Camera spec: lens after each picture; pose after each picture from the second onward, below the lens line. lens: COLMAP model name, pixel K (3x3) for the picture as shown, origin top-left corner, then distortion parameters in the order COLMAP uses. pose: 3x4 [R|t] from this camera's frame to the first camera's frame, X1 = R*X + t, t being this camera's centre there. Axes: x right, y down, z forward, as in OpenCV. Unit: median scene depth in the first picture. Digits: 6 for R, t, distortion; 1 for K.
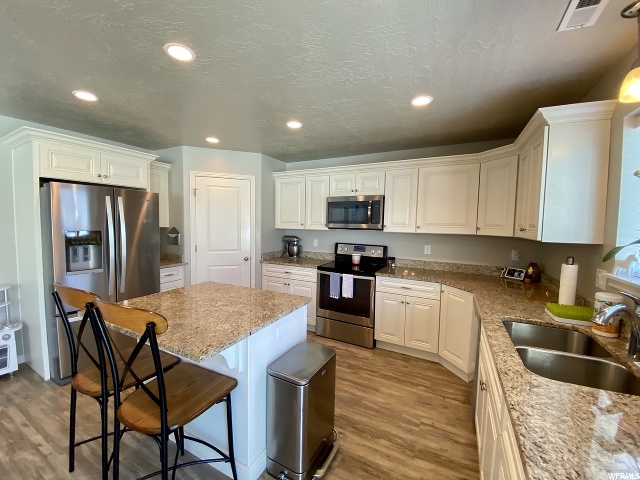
lens RADIAL K [[259.6, 0, 317.1], [0, 259.6, 239.8], [0, 0, 1]] dist [0.002371, -0.006707]
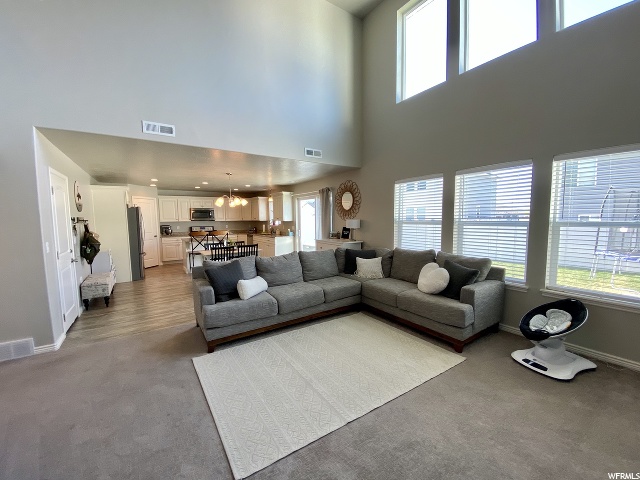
lens RADIAL K [[259.6, 0, 325.6], [0, 259.6, 241.8], [0, 0, 1]] dist [0.002371, -0.006707]
pose [[0.451026, -0.107345, 0.886032, -1.759536], [0.074349, 0.993809, 0.082556, 0.051997], [-0.889409, 0.028641, 0.456215, -1.404804]]
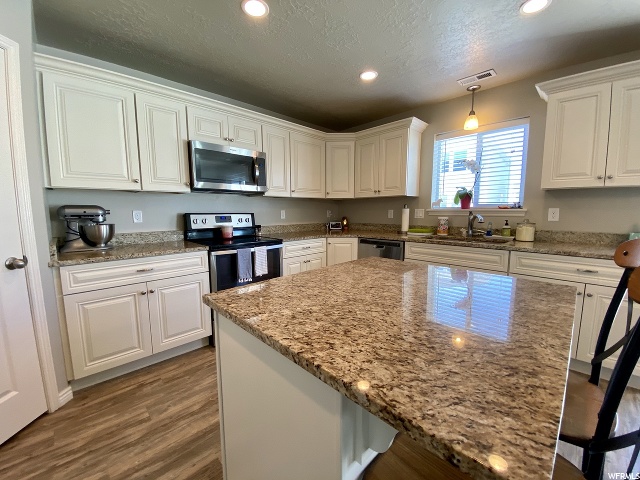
lens RADIAL K [[259.6, 0, 319.2], [0, 259.6, 241.0], [0, 0, 1]] dist [0.002371, -0.006707]
pose [[0.306295, -0.133656, 0.942507, -0.541793], [0.070041, 0.990575, 0.117710, 0.032200], [-0.949356, 0.029960, 0.312770, 0.540220]]
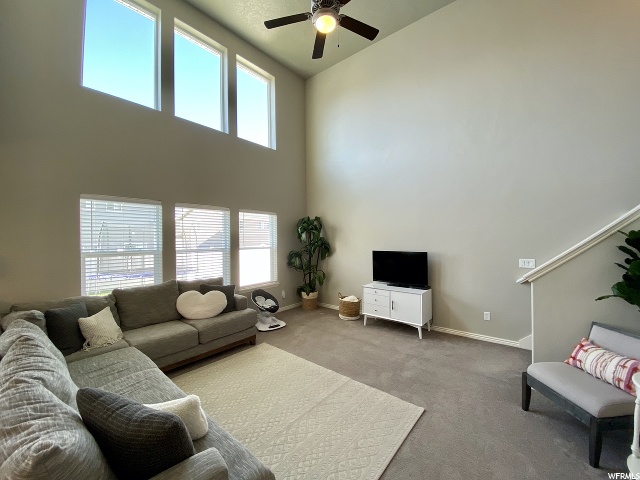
lens RADIAL K [[259.6, 0, 314.1], [0, 259.6, 238.9], [0, 0, 1]] dist [0.002371, -0.006707]
pose [[-0.978511, -0.012375, 0.205821, -1.334490], [0.000709, 0.997990, 0.063373, -0.028291], [-0.206191, 0.062157, -0.976536, -0.338848]]
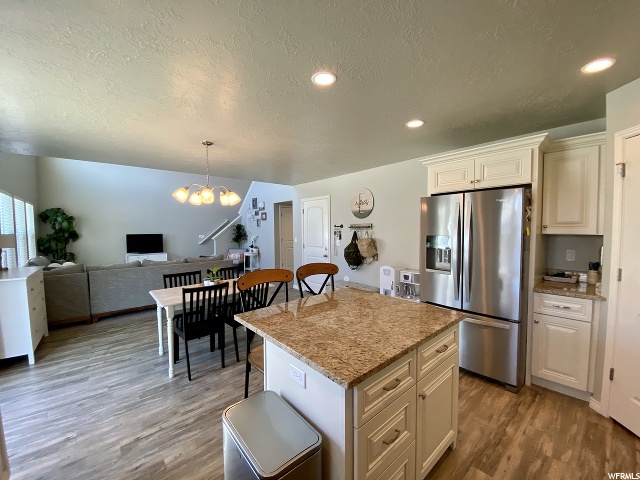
lens RADIAL K [[259.6, 0, 317.7], [0, 259.6, 238.3], [0, 0, 1]] dist [0.002371, -0.006707]
pose [[-0.363862, 0.022731, -0.931176, 0.266105], [-0.054384, 0.997478, 0.045600, -0.033756], [0.929864, 0.067233, -0.361708, 0.667318]]
